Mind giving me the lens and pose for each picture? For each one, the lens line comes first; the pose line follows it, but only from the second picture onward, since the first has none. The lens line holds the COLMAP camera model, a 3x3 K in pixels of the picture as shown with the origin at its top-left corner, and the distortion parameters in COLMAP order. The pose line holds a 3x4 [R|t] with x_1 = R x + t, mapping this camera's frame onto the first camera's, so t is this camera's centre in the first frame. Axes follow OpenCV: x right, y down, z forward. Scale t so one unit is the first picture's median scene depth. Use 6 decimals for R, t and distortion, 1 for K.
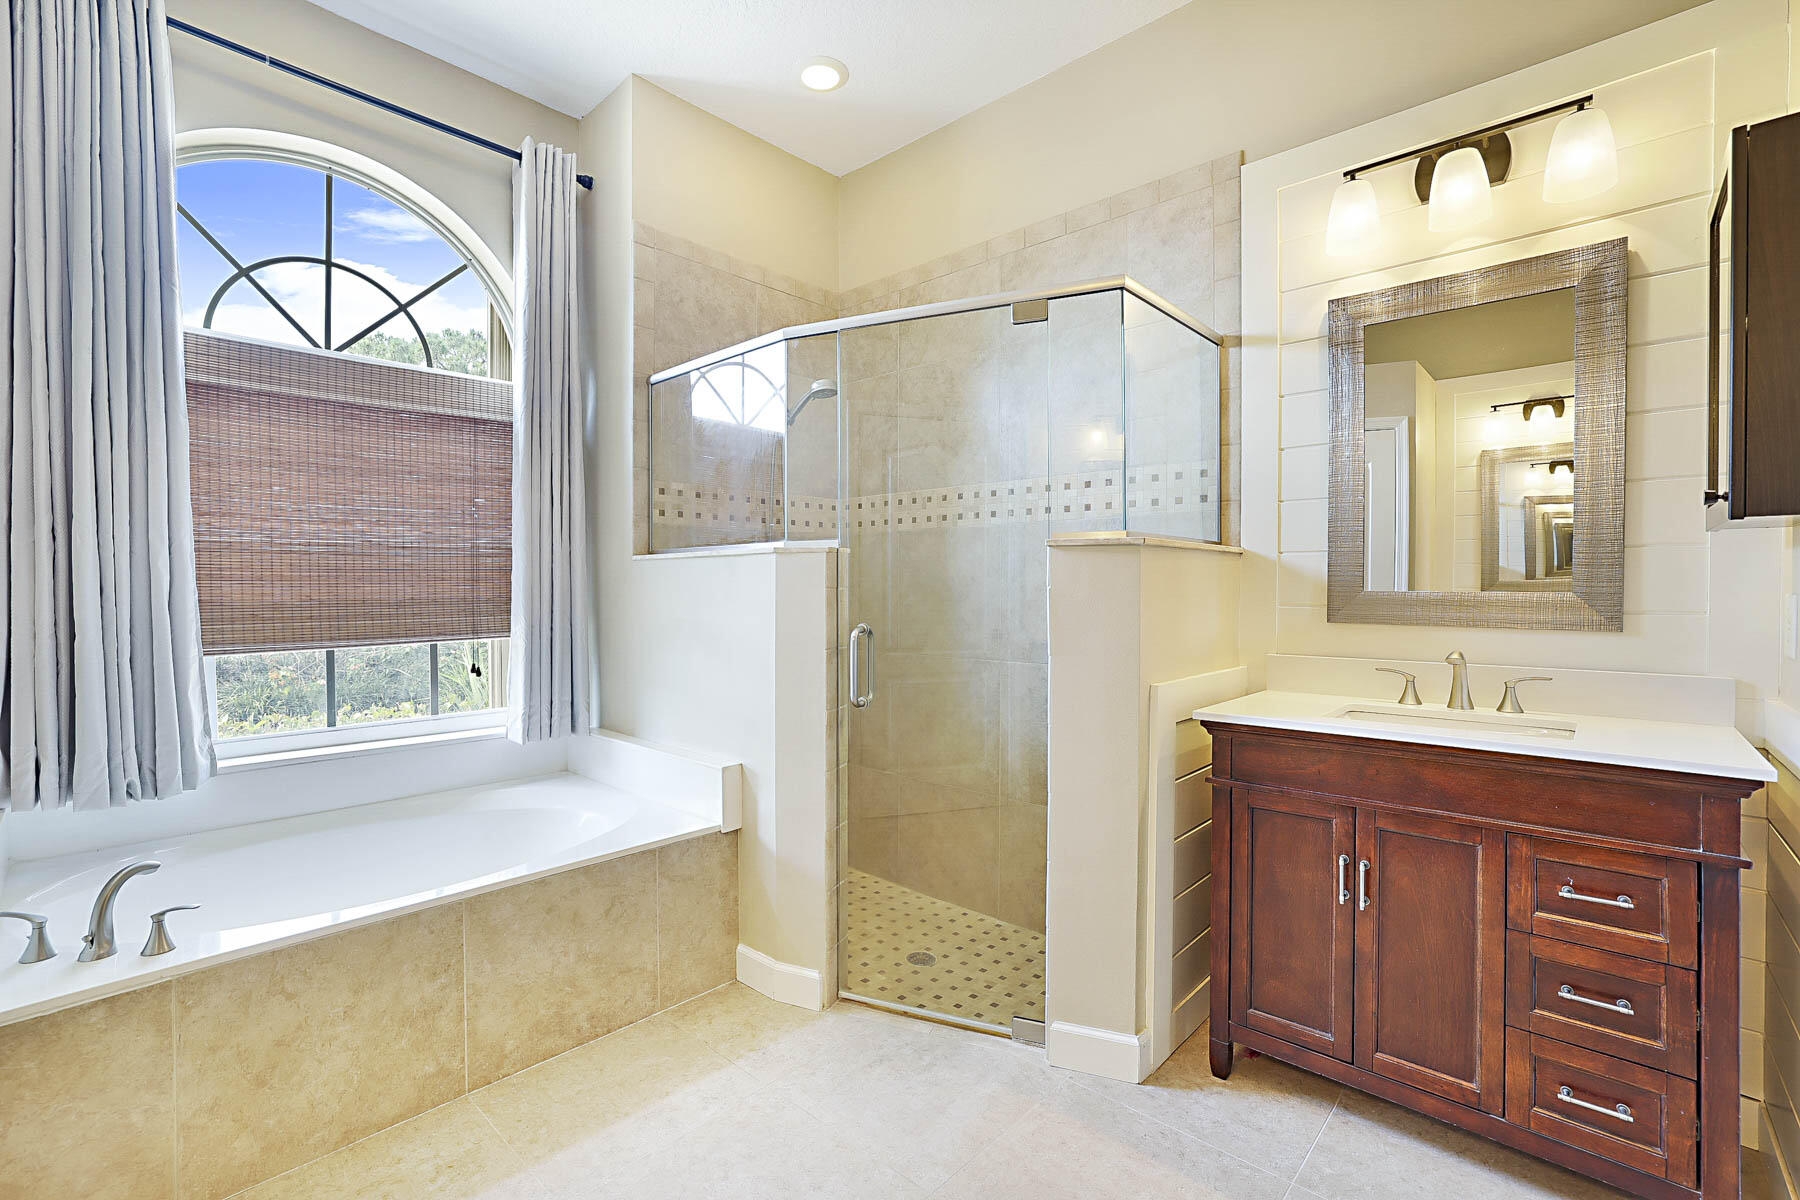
lens RADIAL K [[773.4, 0, 879.5], [0, 773.4, 597.8], [0, 0, 1]] dist [-0.044528, 0.016554]
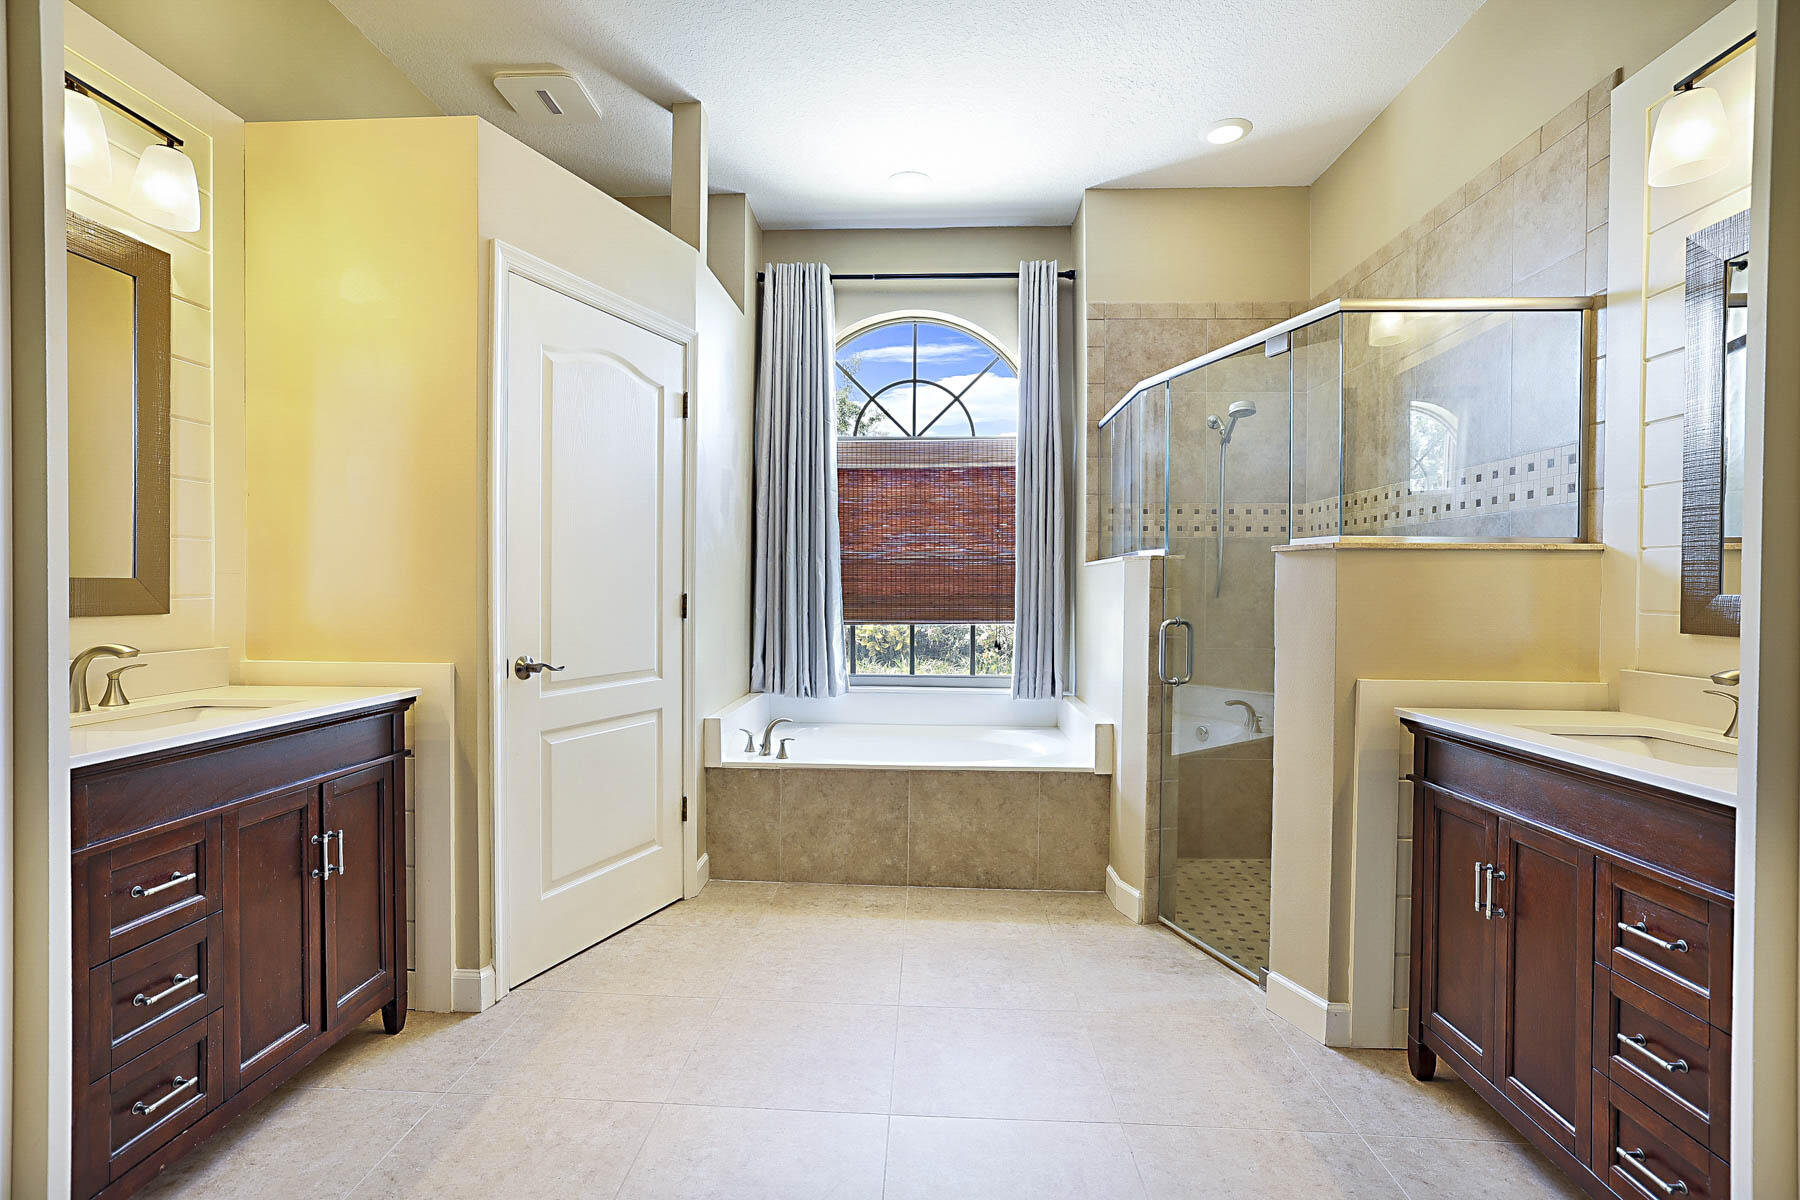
lens RADIAL K [[809.1, 0, 900.0], [0, 809.1, 600.0], [0, 0, 1]] dist [-0.029654, 0.014458]
pose [[0.667715, 0.017288, -0.744216, 0.594403], [-0.018286, 0.999810, 0.006820, 0.005175], [0.744192, 0.009055, 0.667904, -0.170190]]
